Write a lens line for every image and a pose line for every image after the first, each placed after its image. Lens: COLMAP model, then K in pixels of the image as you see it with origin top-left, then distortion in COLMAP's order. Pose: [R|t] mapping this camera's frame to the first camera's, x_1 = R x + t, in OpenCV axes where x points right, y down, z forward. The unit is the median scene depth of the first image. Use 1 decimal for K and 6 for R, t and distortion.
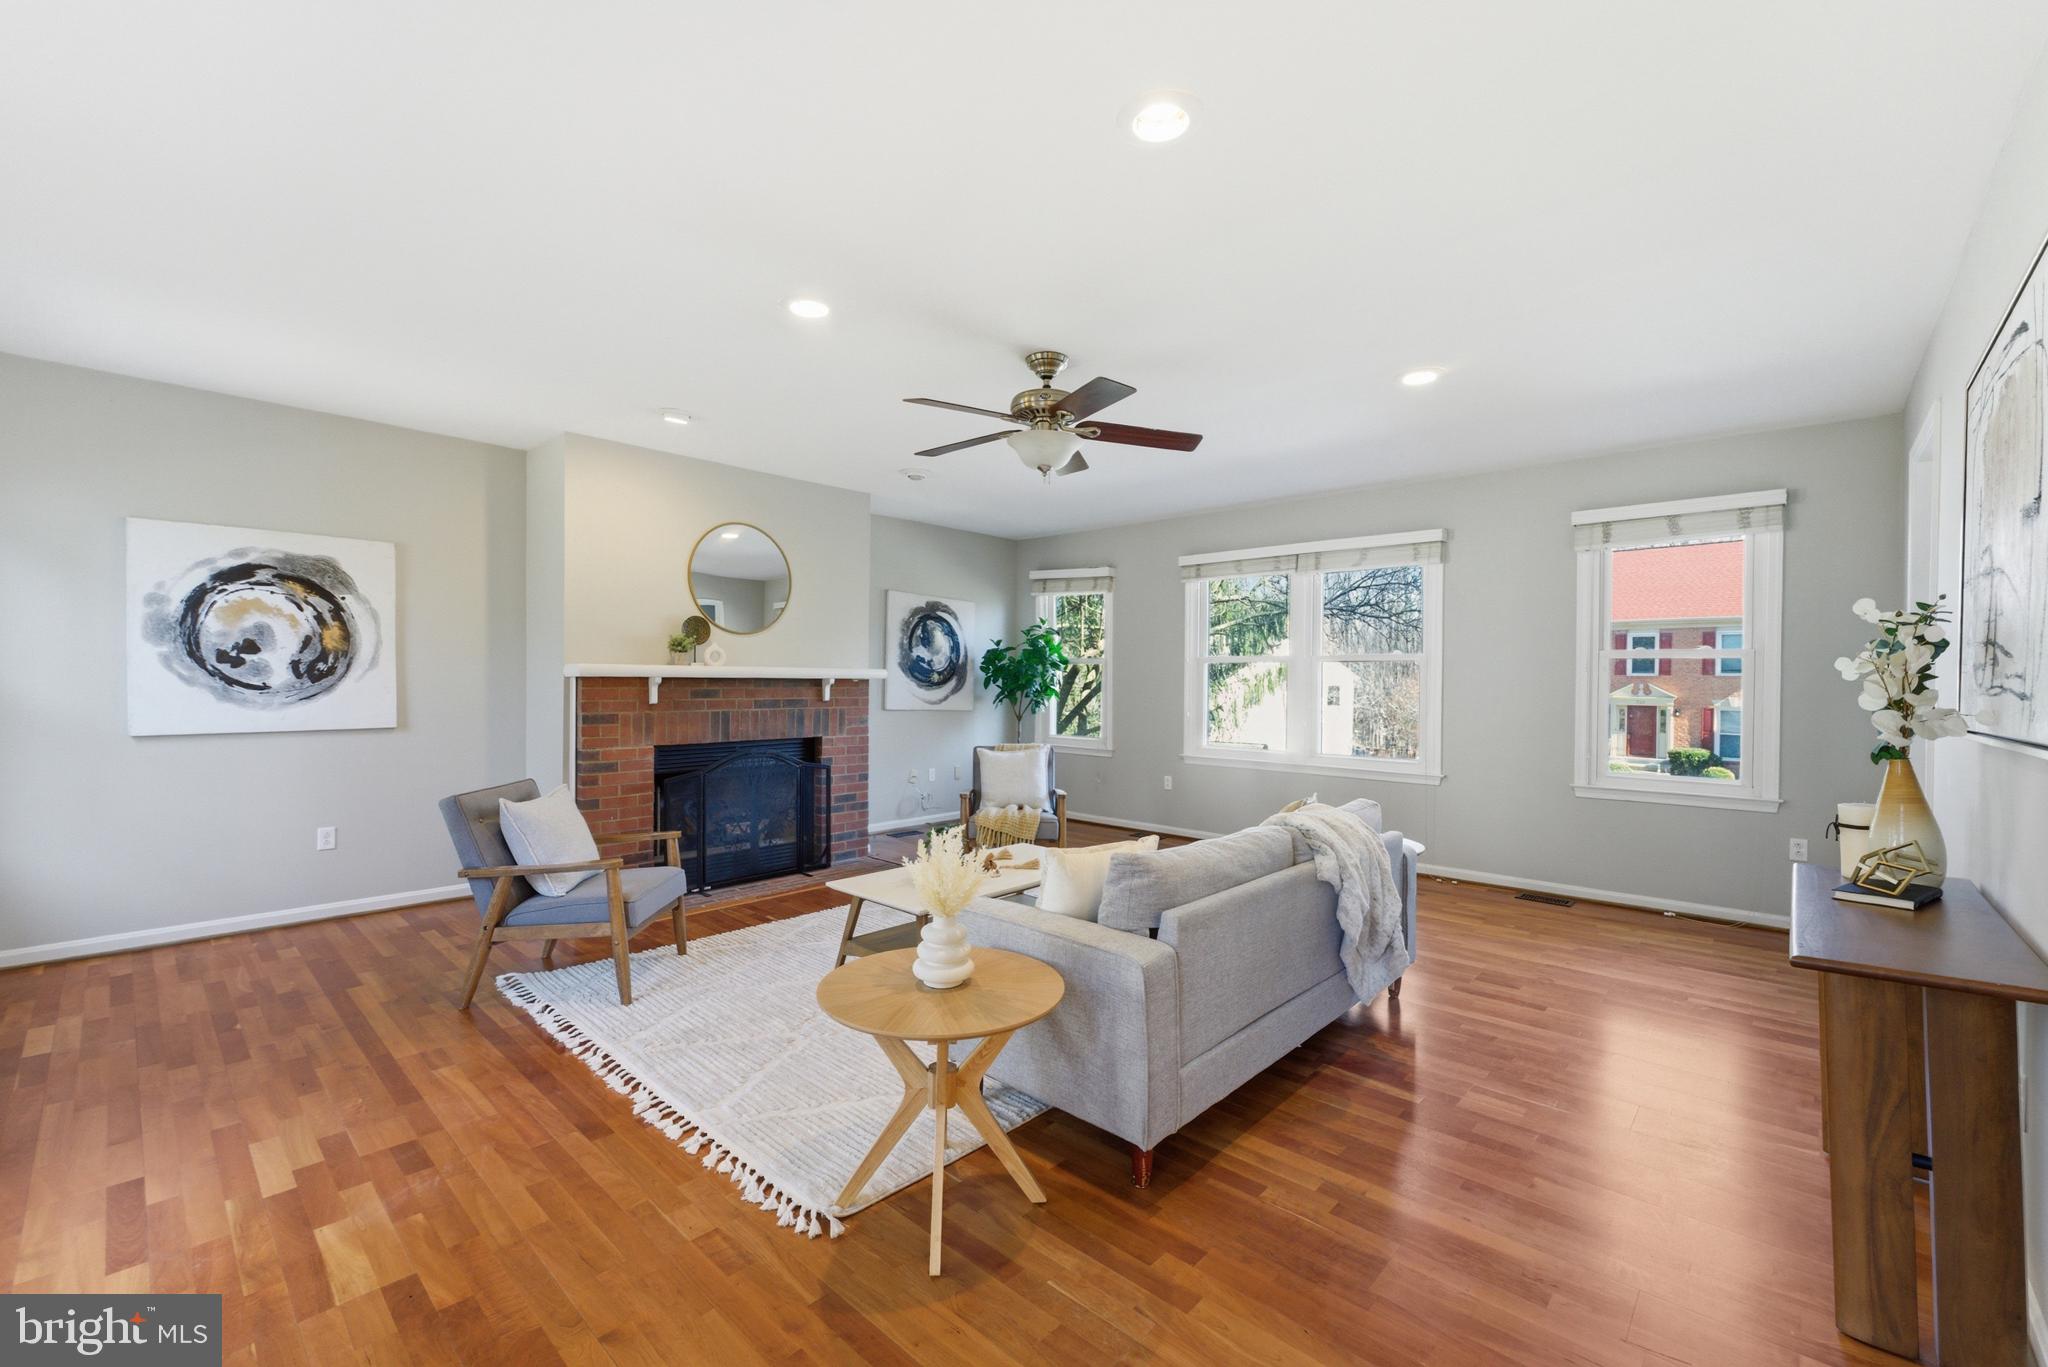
lens RADIAL K [[830.5, 0, 1018.9], [0, 830.5, 675.7], [0, 0, 1]] dist [-0.000492, 0.000222]
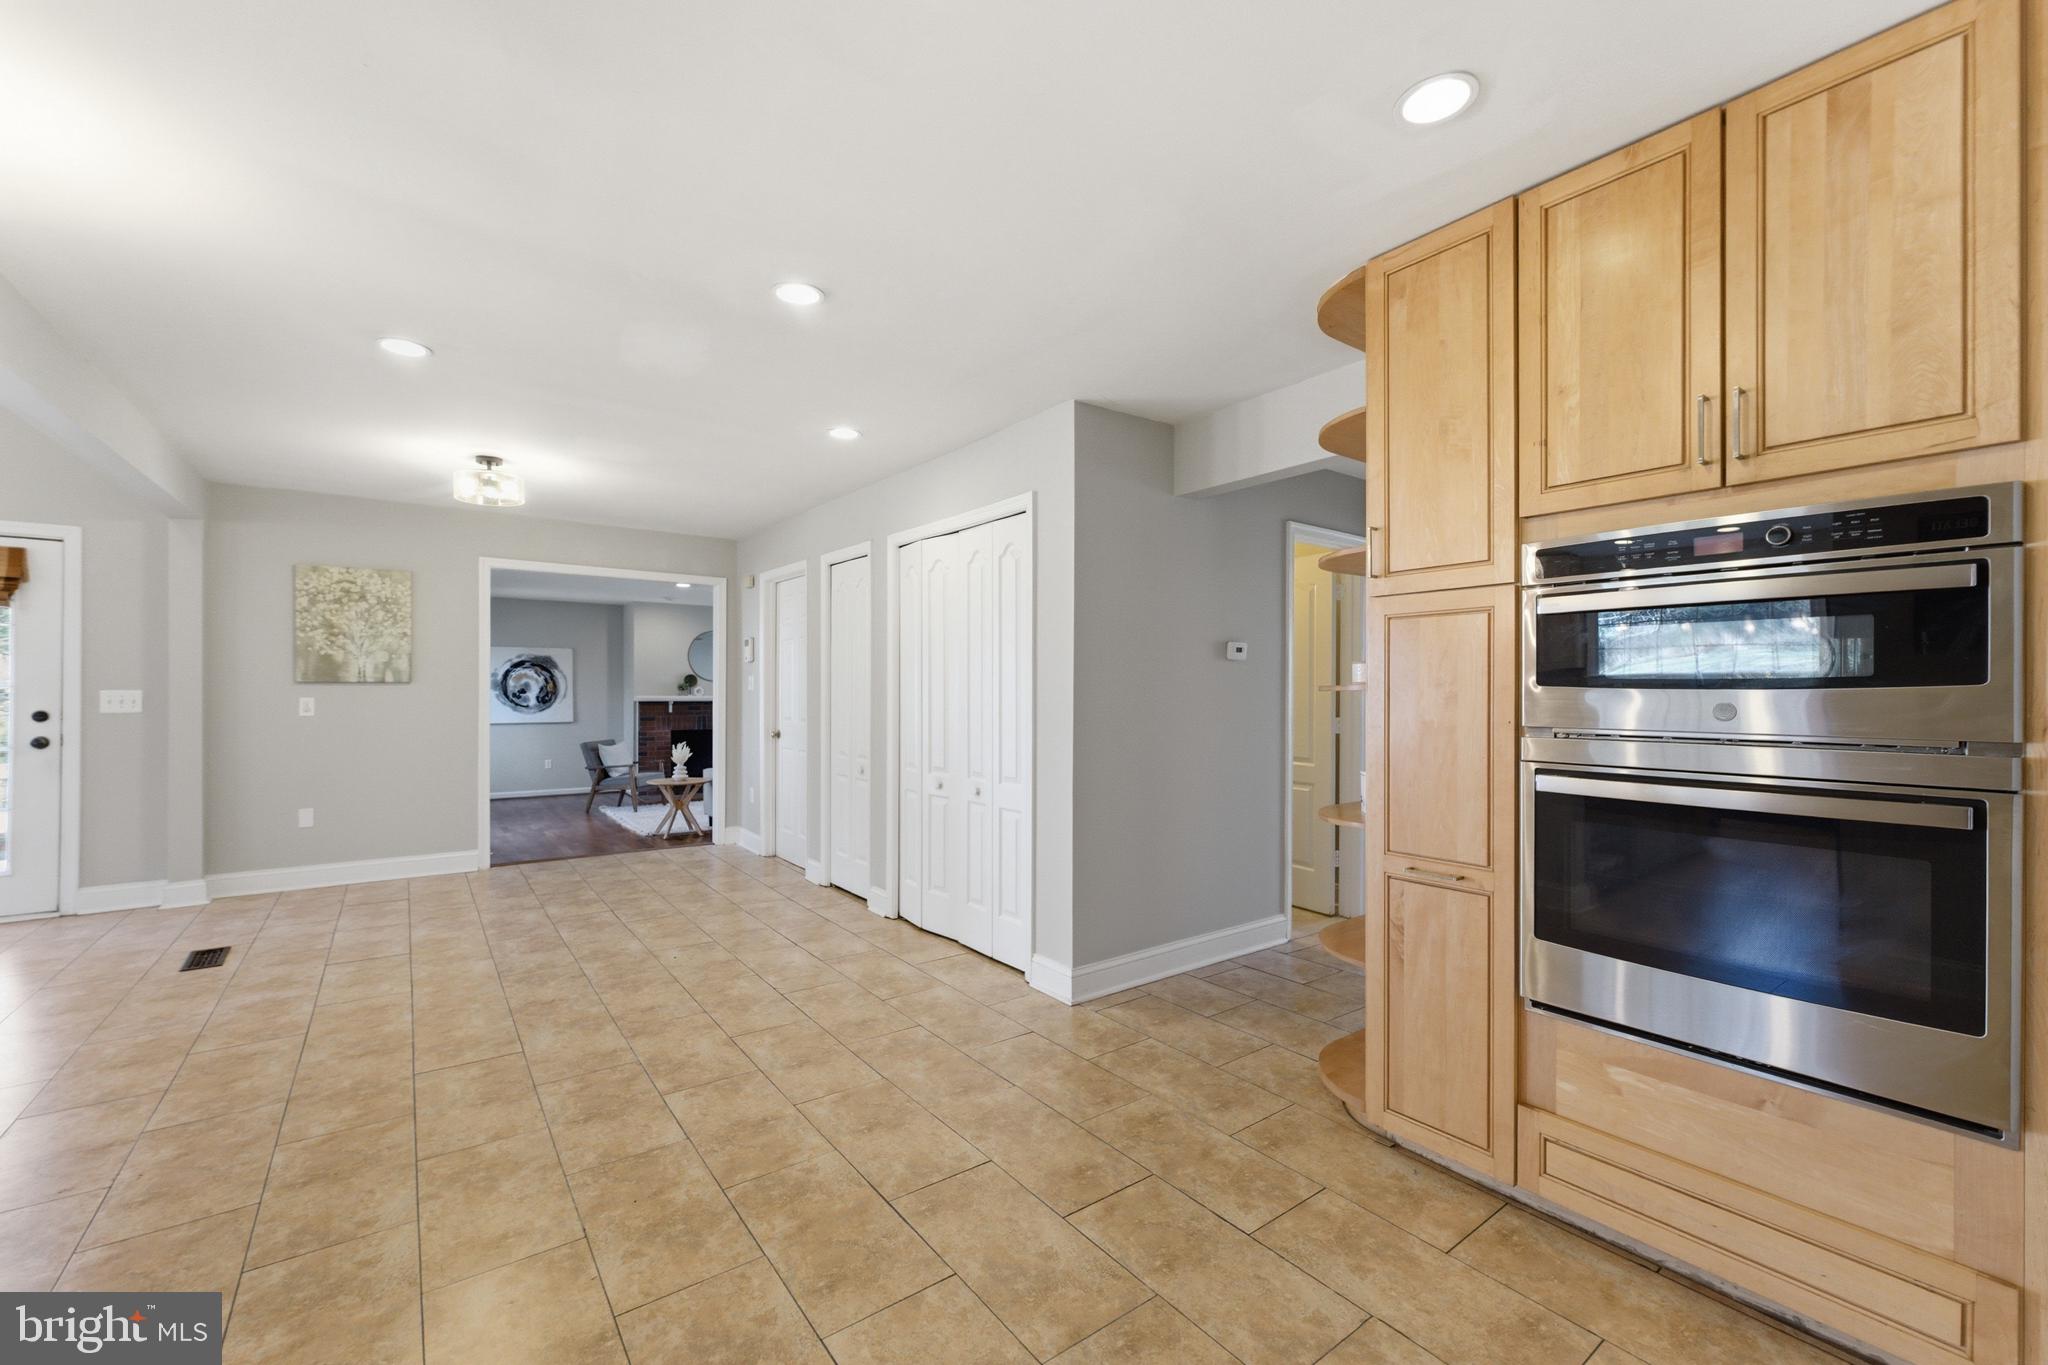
lens RADIAL K [[830.0, 0, 1024.0], [0, 830.0, 682.5], [0, 0, 1]] dist [-0.001107, -0.000033]
pose [[0.983628, -0.009284, -0.179973, 1.119570], [0.007907, 0.999934, -0.008366, -0.027254], [0.180039, 0.006806, 0.983636, -1.311845]]
